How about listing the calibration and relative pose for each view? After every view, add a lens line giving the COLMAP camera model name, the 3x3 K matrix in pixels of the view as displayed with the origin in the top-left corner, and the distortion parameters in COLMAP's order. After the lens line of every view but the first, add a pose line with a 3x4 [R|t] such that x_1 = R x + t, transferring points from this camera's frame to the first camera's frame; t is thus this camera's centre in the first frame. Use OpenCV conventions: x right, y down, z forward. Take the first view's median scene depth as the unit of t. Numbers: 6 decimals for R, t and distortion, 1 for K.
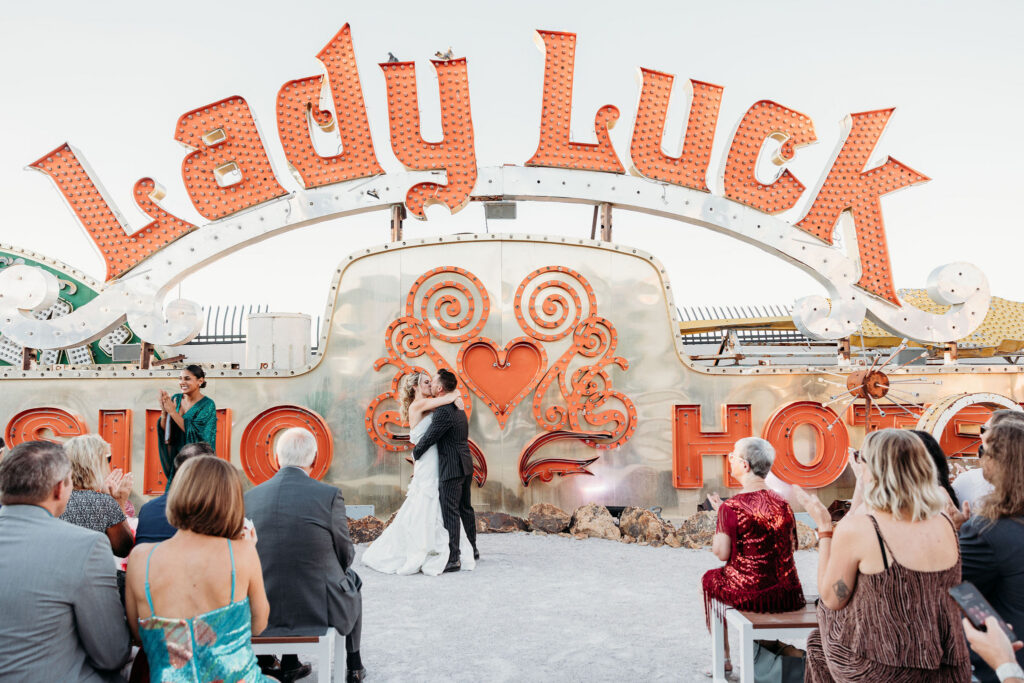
lens RADIAL K [[627.2, 0, 512.0], [0, 627.2, 341.5], [0, 0, 1]] dist [0.000542, -0.001556]
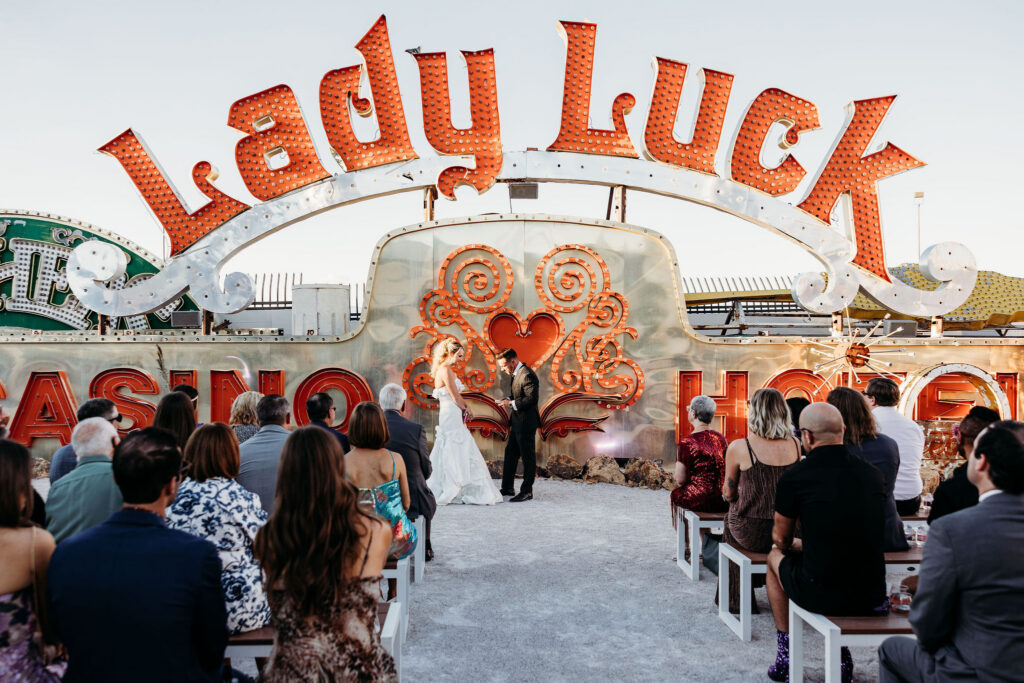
lens RADIAL K [[729.5, 0, 512.0], [0, 729.5, 341.5], [0, 0, 1]] dist [0.062655, -0.000393]
pose [[0.999828, 0.009320, -0.016038, -0.016342], [-0.008267, 0.997883, 0.064501, -0.031994], [0.016605, -0.064357, 0.997789, -0.295910]]
